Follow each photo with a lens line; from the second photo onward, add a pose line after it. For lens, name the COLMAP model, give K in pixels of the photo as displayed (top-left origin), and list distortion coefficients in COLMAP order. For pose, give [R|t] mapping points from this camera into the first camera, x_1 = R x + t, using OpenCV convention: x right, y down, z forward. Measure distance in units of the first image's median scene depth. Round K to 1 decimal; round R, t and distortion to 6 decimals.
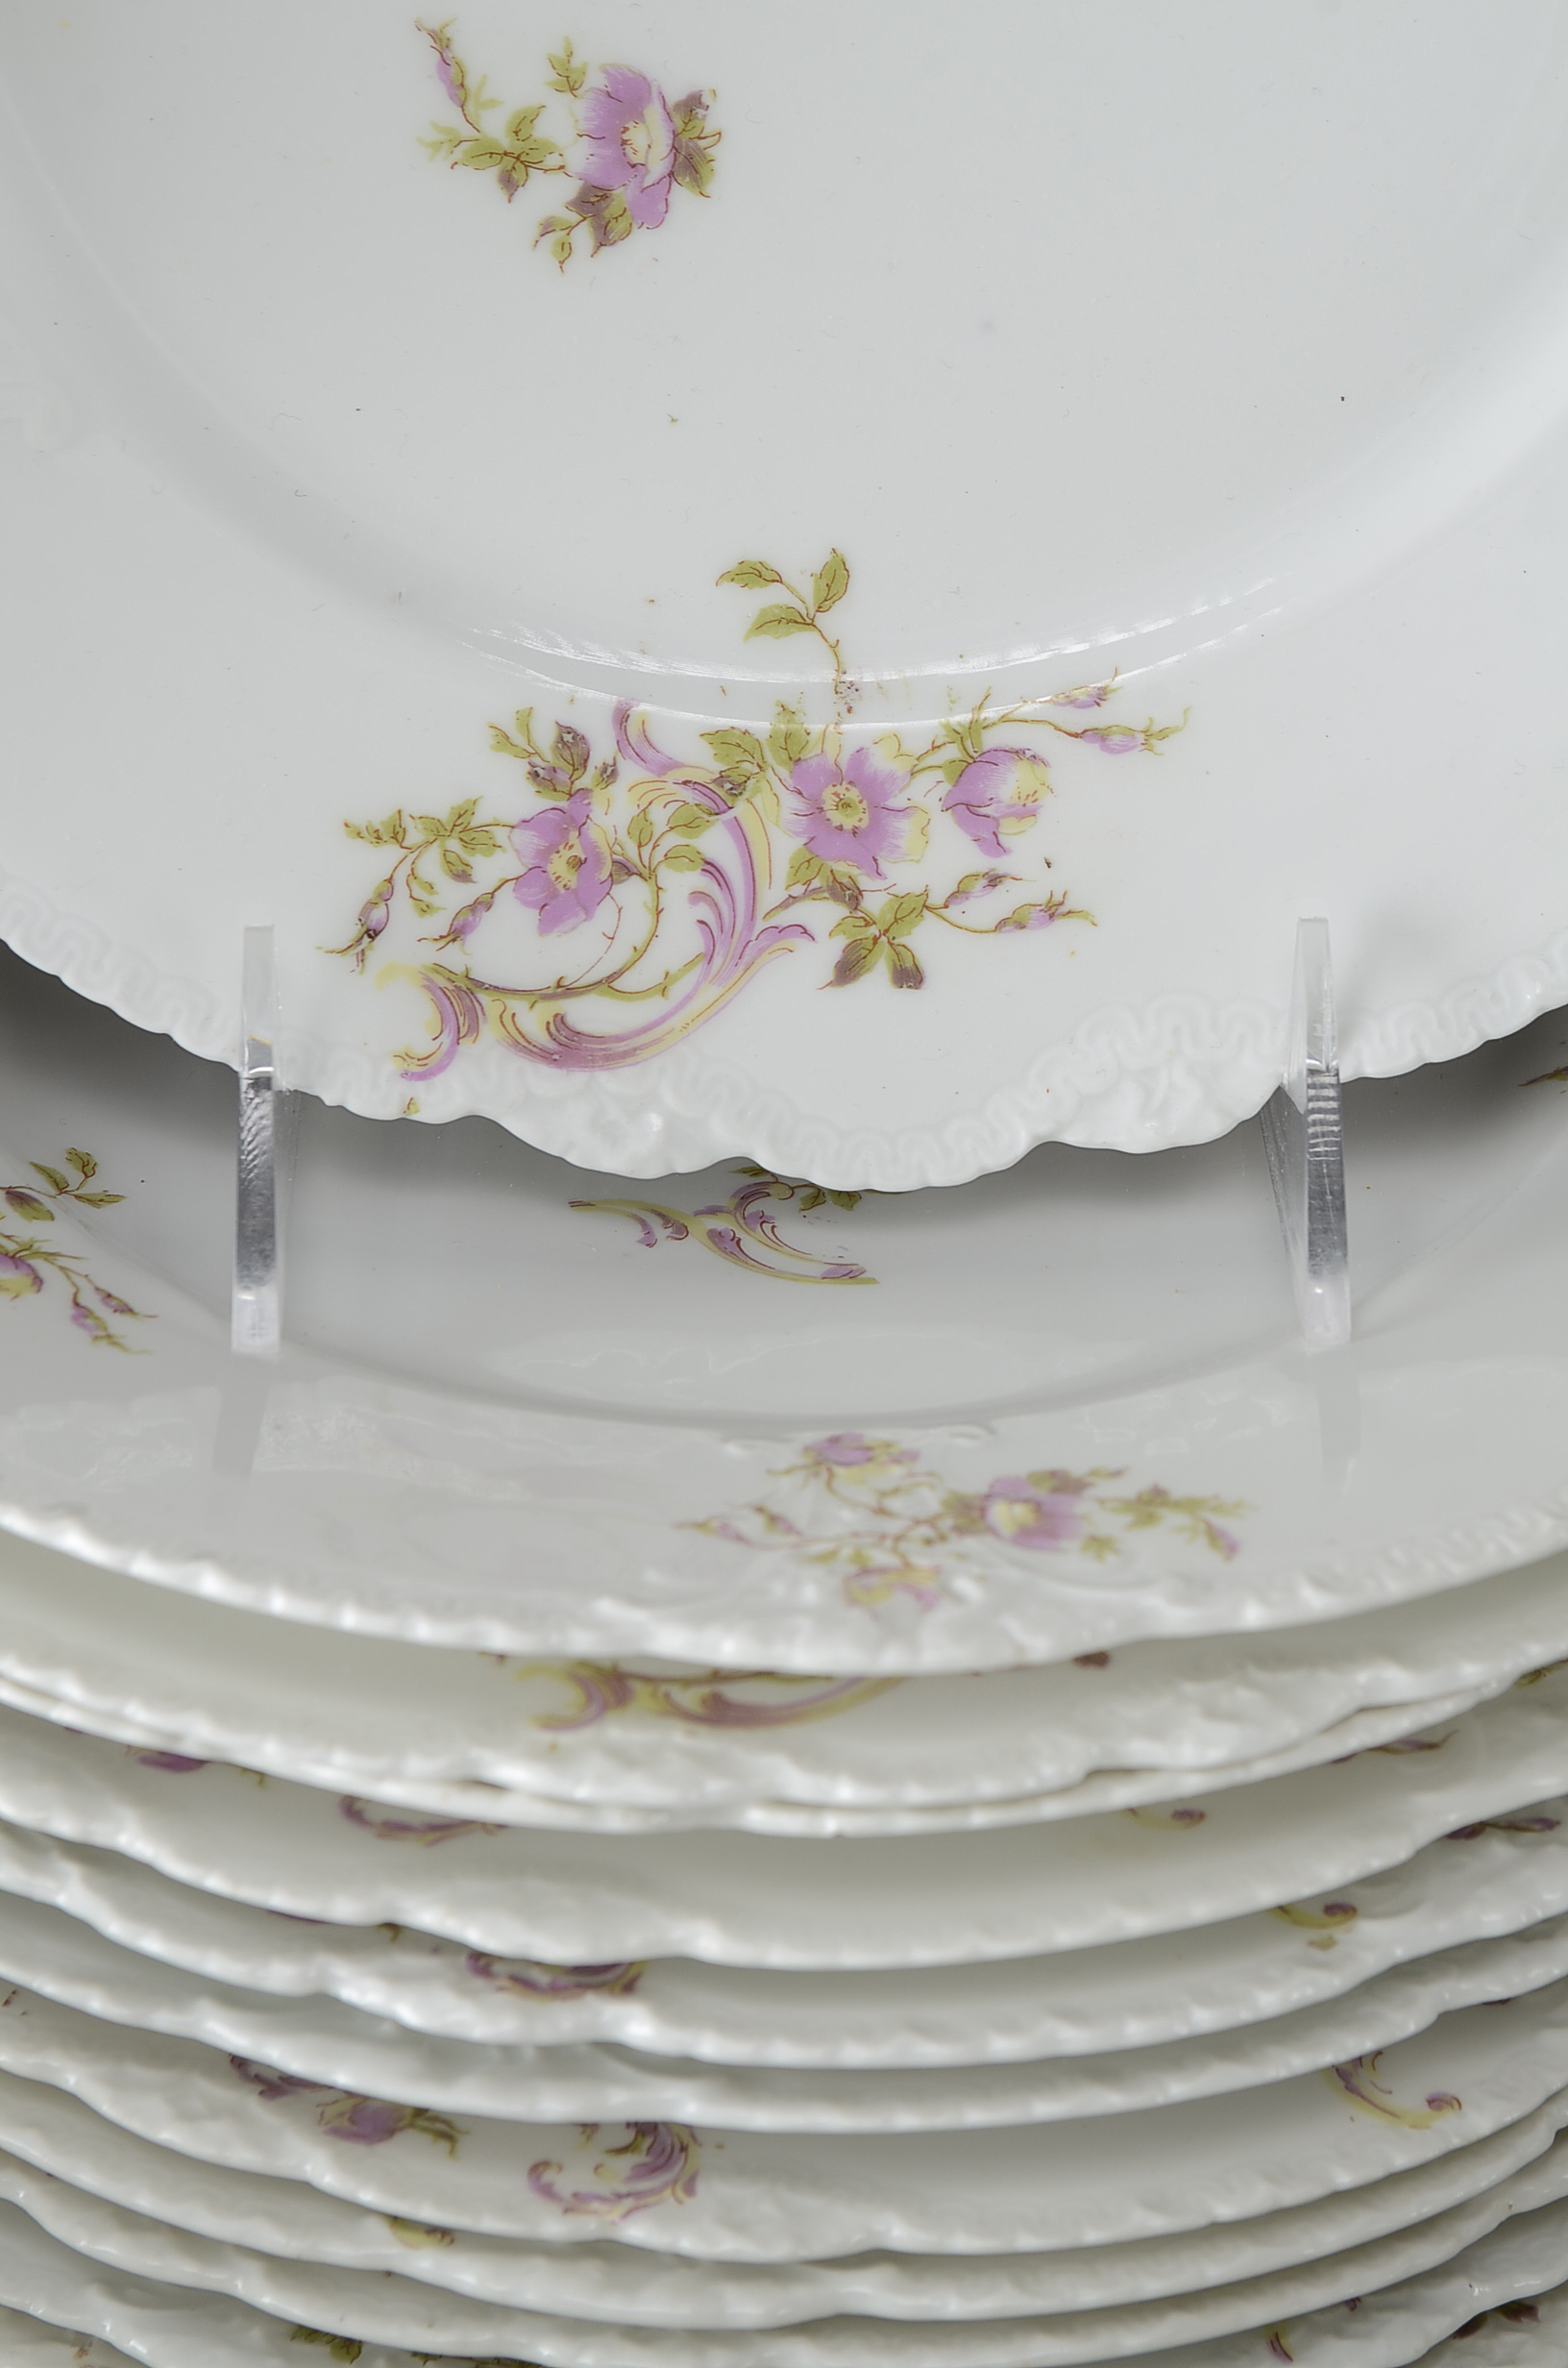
lens RADIAL K [[5286.5, 0, 744.1], [0, 5286.5, 1175.8], [0, 0, 1]] dist [0.015844, 0.070280]
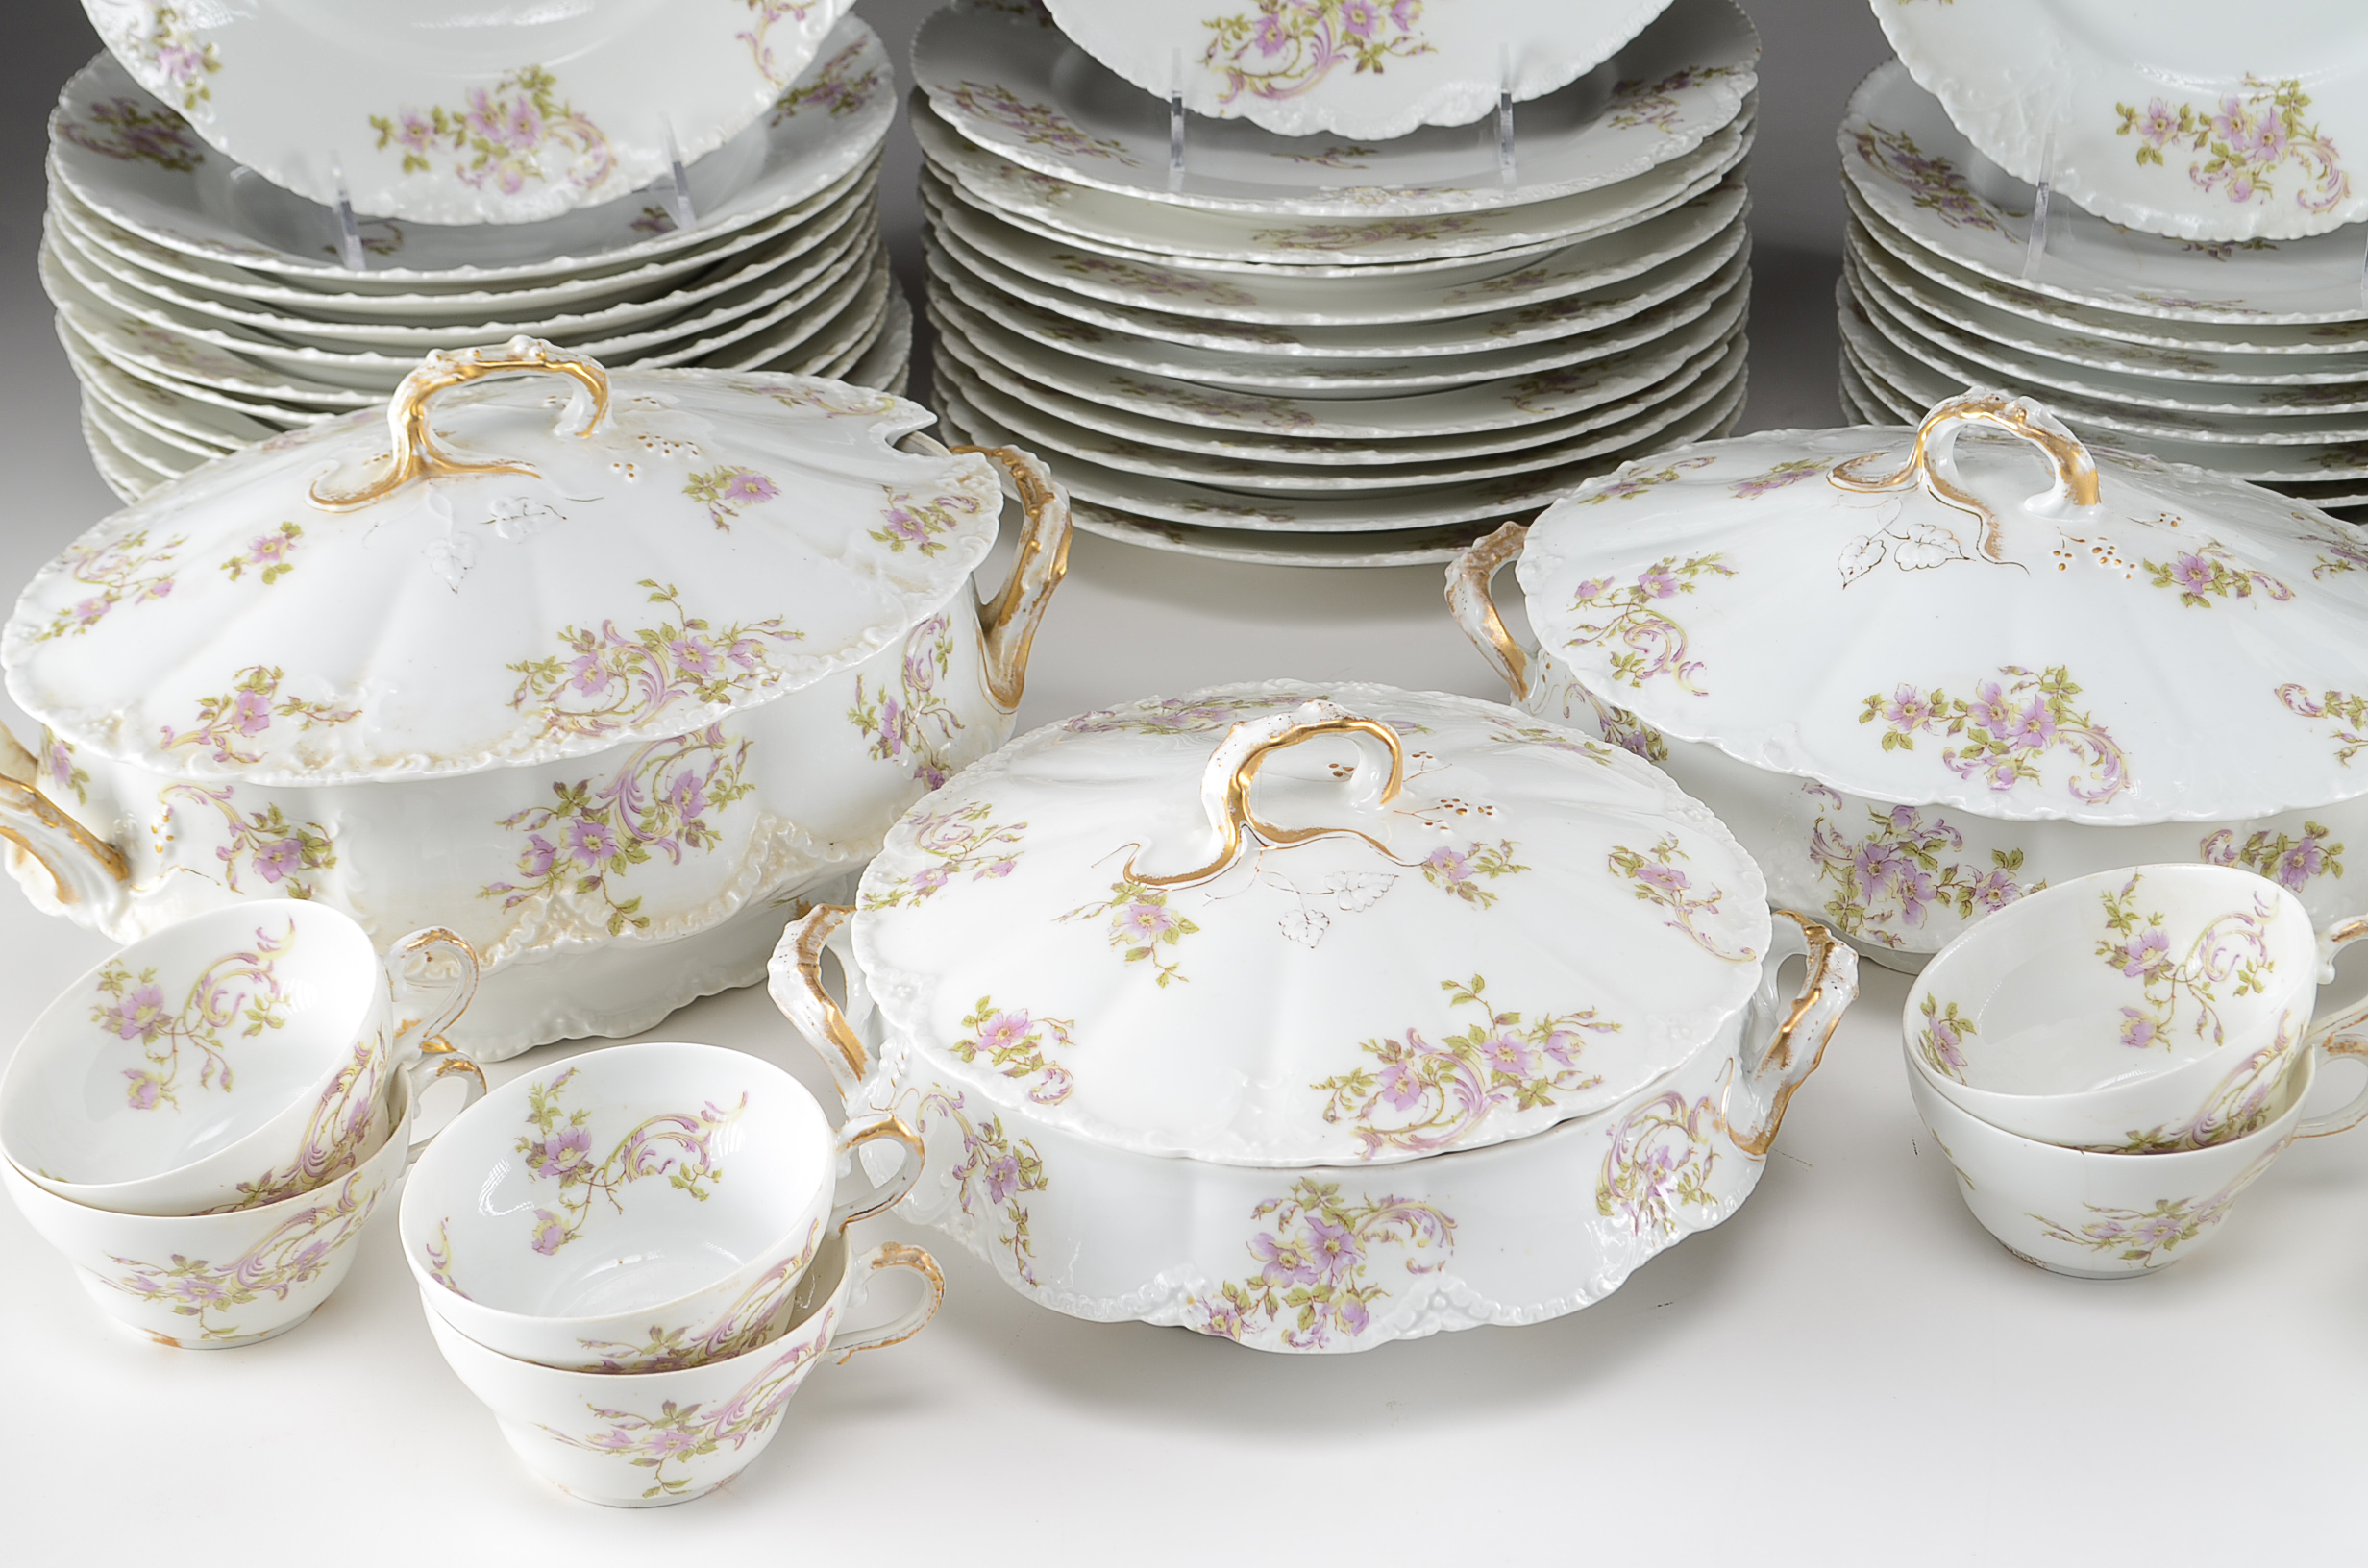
lens RADIAL K [[4695.6, 0, 1184.0], [0, 4695.6, 784.0], [0, 0, 1]] dist [0.023641, -0.032415]
pose [[0.999390, -0.006064, -0.034388, 0.008707], [0.002231, 0.993883, -0.110413, 0.704623], [0.034847, 0.110269, 0.993291, -1.773064]]
